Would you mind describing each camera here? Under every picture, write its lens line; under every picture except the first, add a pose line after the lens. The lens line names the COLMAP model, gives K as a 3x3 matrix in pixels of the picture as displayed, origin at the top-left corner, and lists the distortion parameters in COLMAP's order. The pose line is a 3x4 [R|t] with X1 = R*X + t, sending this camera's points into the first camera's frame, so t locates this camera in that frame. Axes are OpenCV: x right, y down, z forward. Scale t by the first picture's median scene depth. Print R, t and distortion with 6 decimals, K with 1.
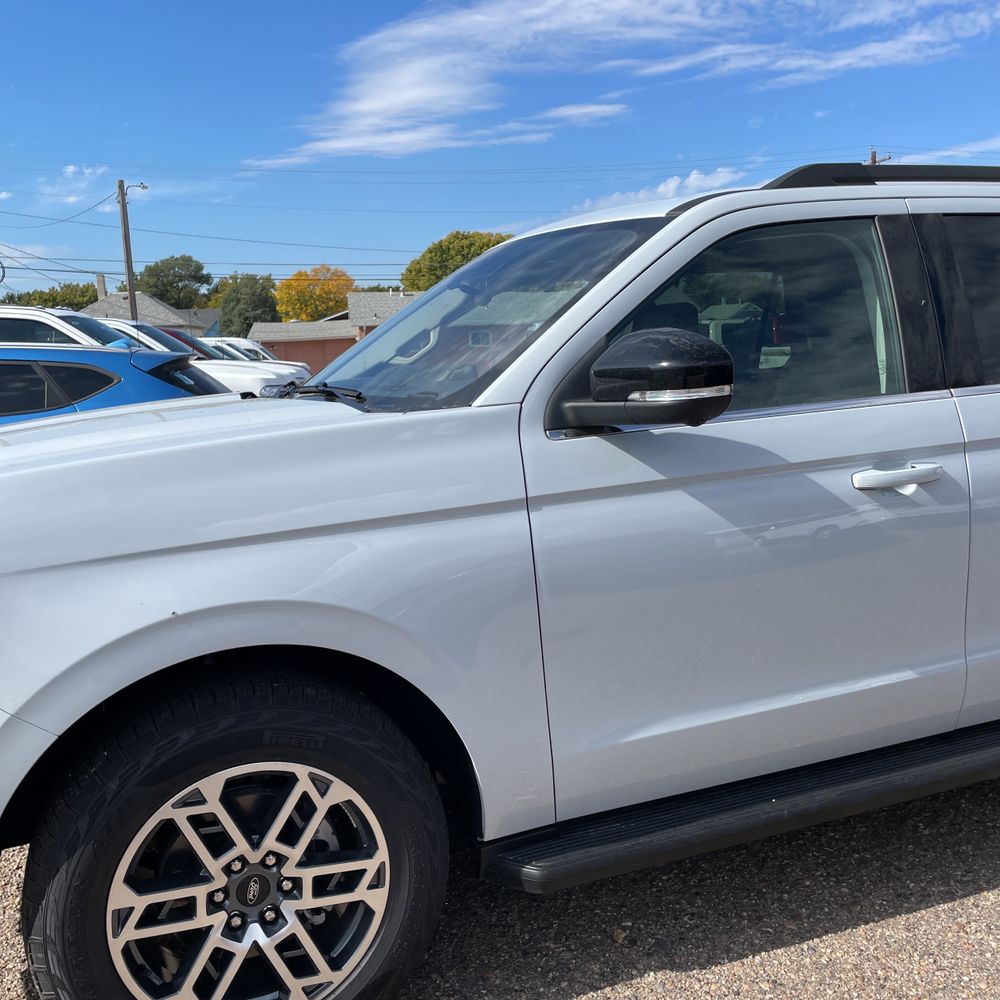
lens RADIAL K [[1012.2, 0, 498.8], [0, 1012.2, 487.7], [0, 0, 1]] dist [0.085212, -0.117535]
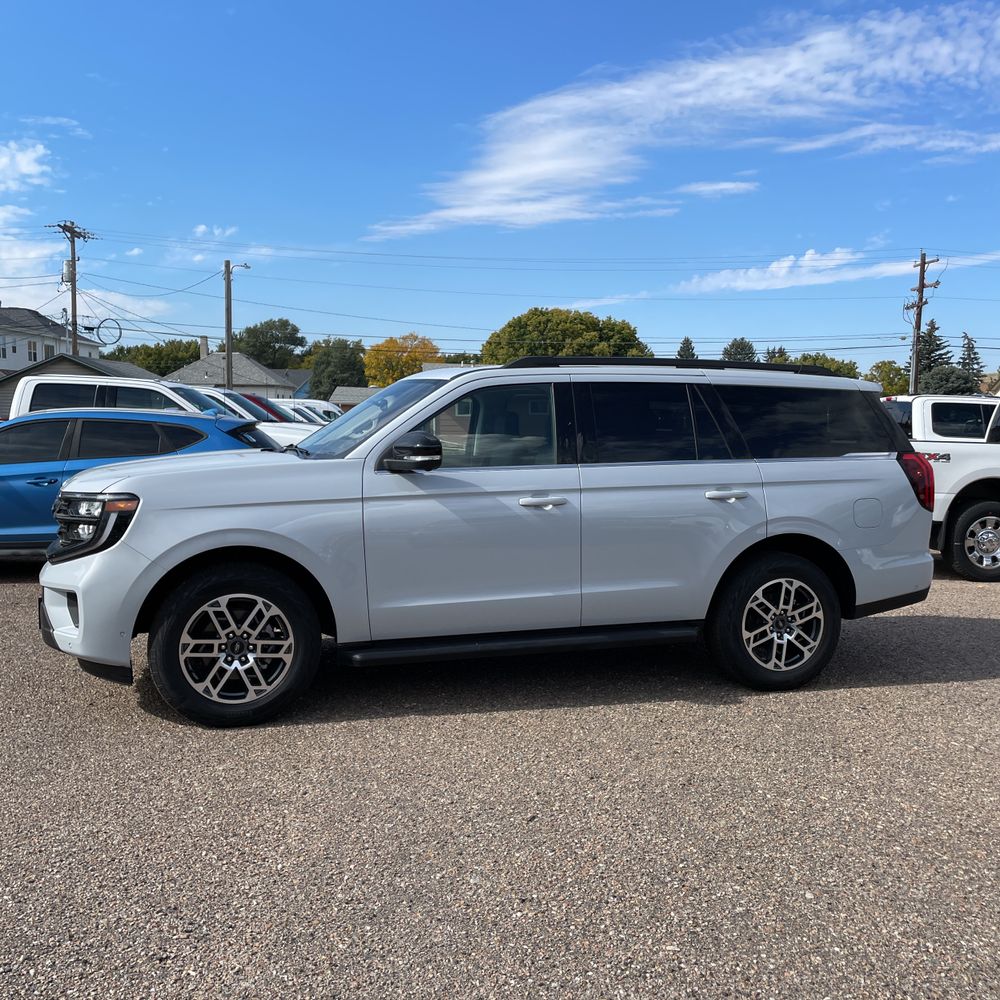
lens RADIAL K [[1018.1, 0, 510.5], [0, 1018.1, 491.5], [0, 0, 1]] dist [0.100288, -0.149930]
pose [[0.996019, 0.055154, -0.070036, 0.559013], [-0.059498, 0.996331, -0.061526, 0.126265], [0.066386, 0.065448, 0.995645, -1.421836]]
